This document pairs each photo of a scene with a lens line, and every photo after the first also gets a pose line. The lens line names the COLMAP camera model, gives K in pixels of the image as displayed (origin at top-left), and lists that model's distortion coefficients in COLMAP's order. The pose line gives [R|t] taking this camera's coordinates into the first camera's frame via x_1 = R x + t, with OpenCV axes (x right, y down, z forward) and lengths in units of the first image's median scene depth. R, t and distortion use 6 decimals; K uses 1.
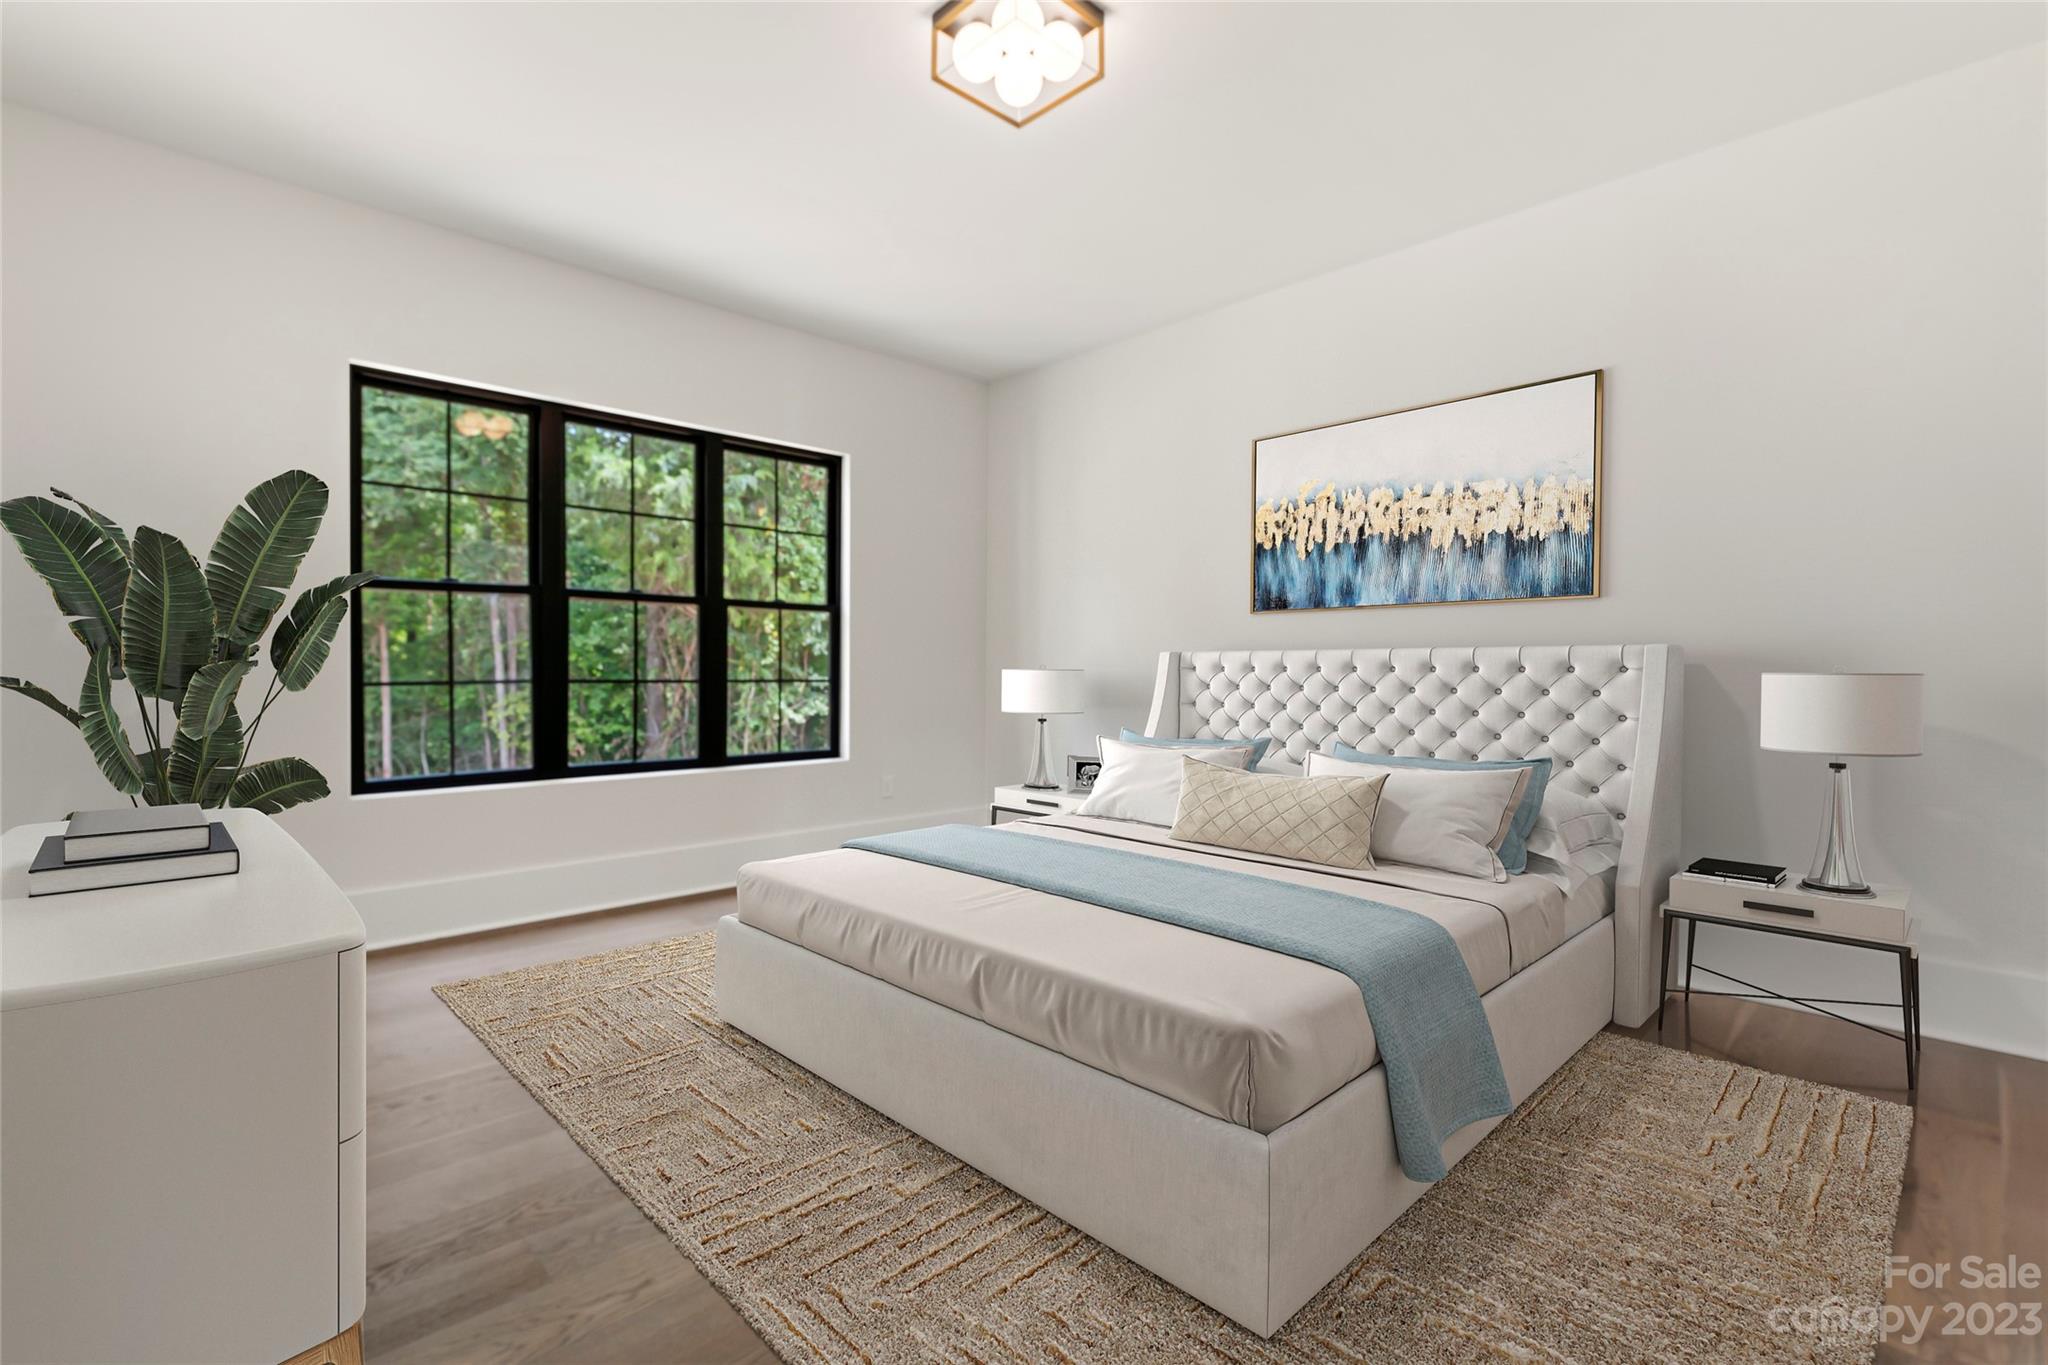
lens RADIAL K [[924.8, 0, 1024.0], [0, 924.8, 682.5], [0, 0, 1]] dist [-0.000281, -0.000062]
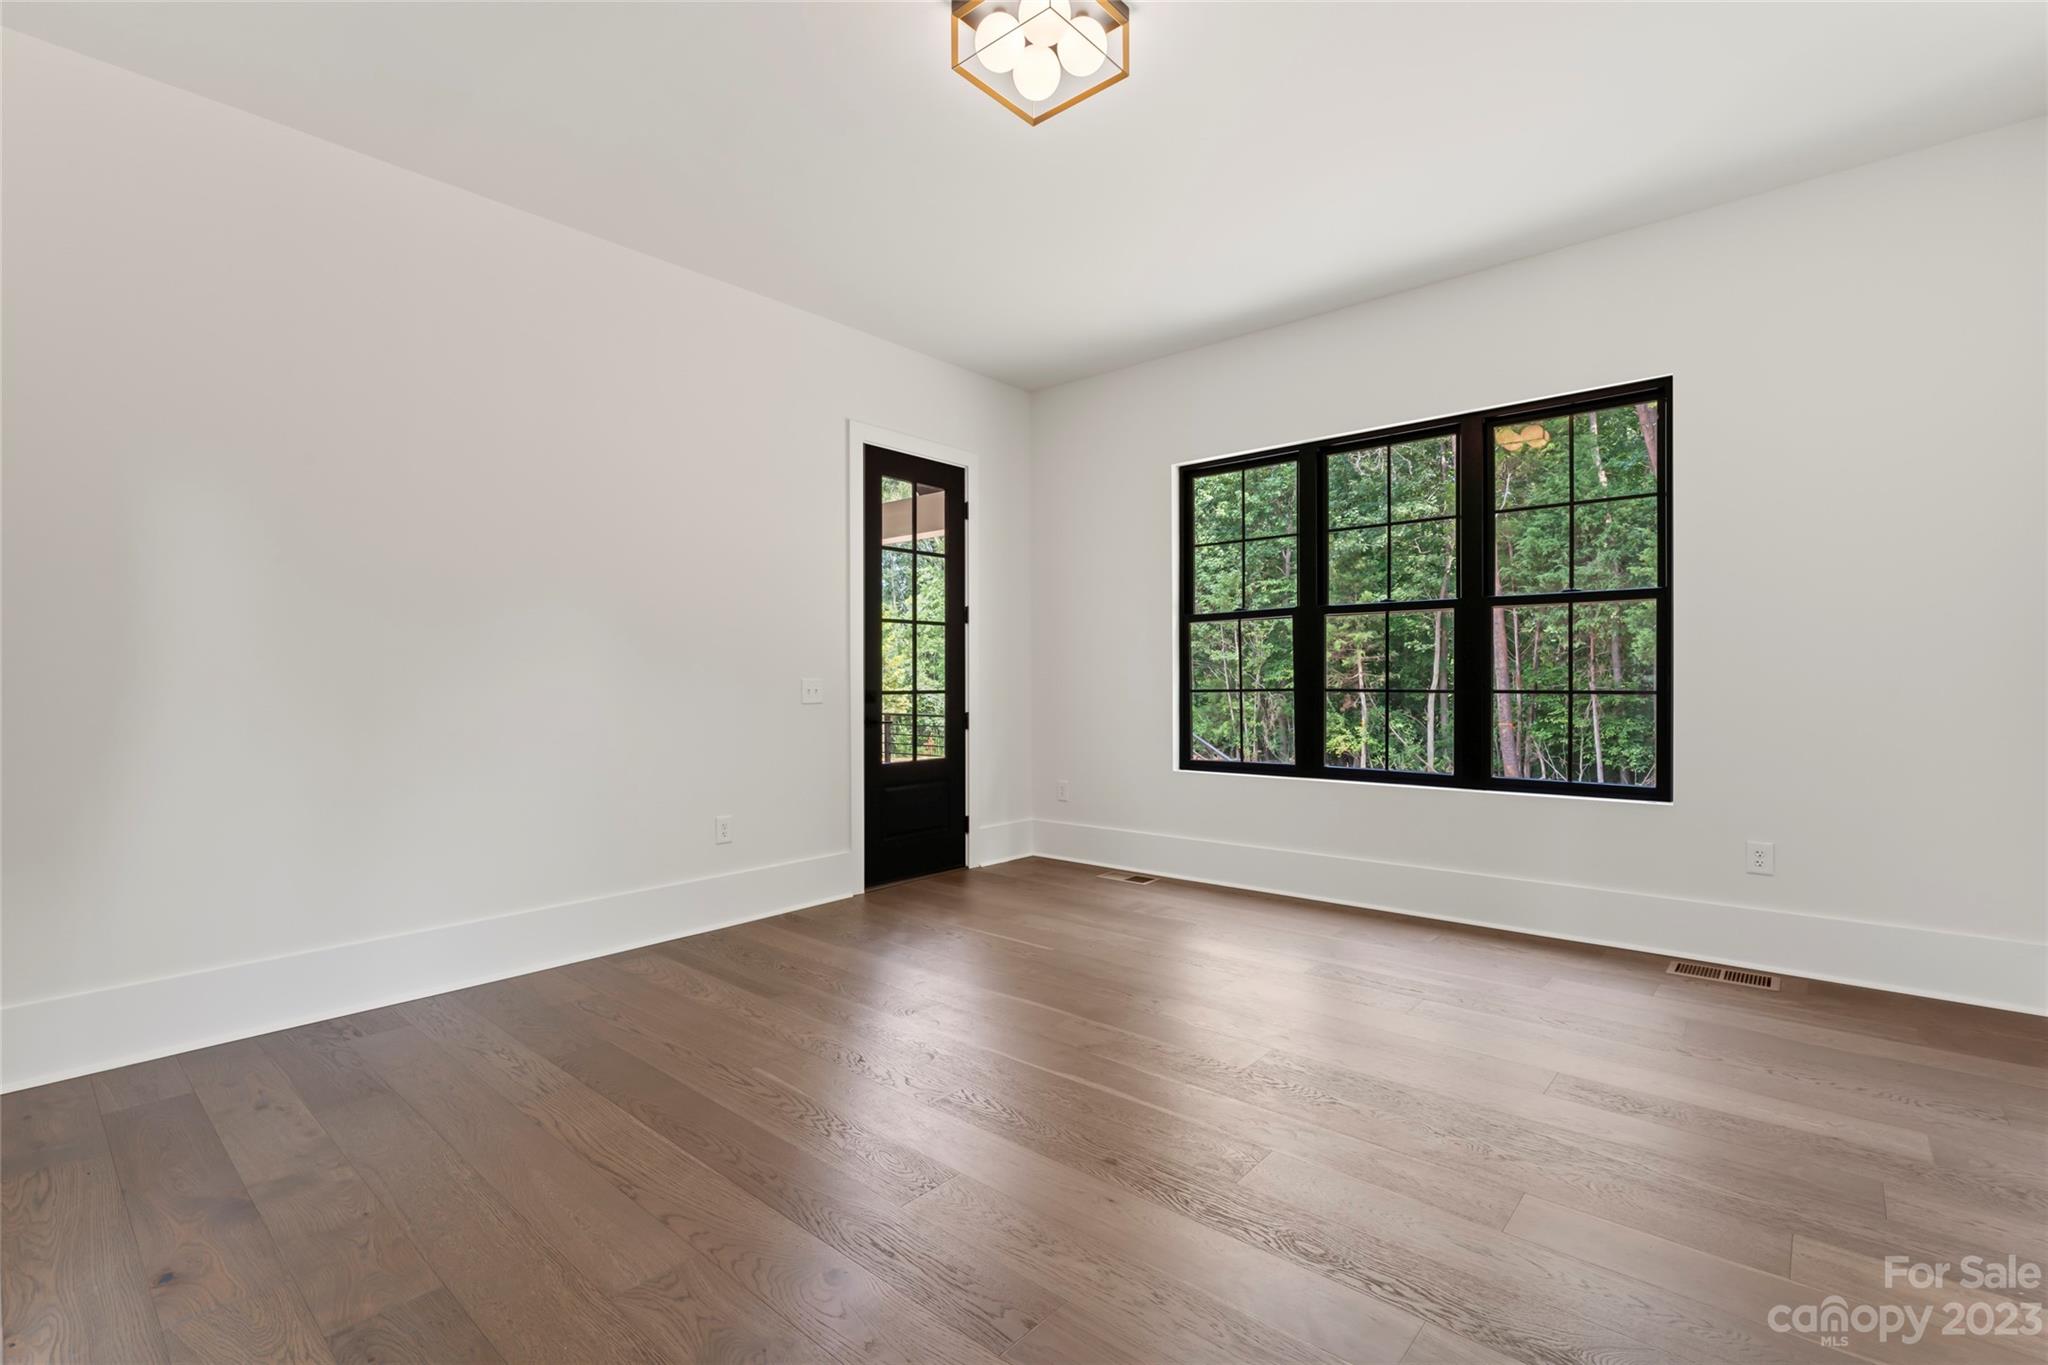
lens RADIAL K [[924.8, 0, 1024.0], [0, 924.8, 682.5], [0, 0, 1]] dist [-0.000281, -0.000062]
pose [[0.087344, -0.000464, -0.996178, 0.517546], [-0.009538, 0.999954, -0.001302, -0.004550], [0.996133, 0.009616, 0.087336, 0.487799]]
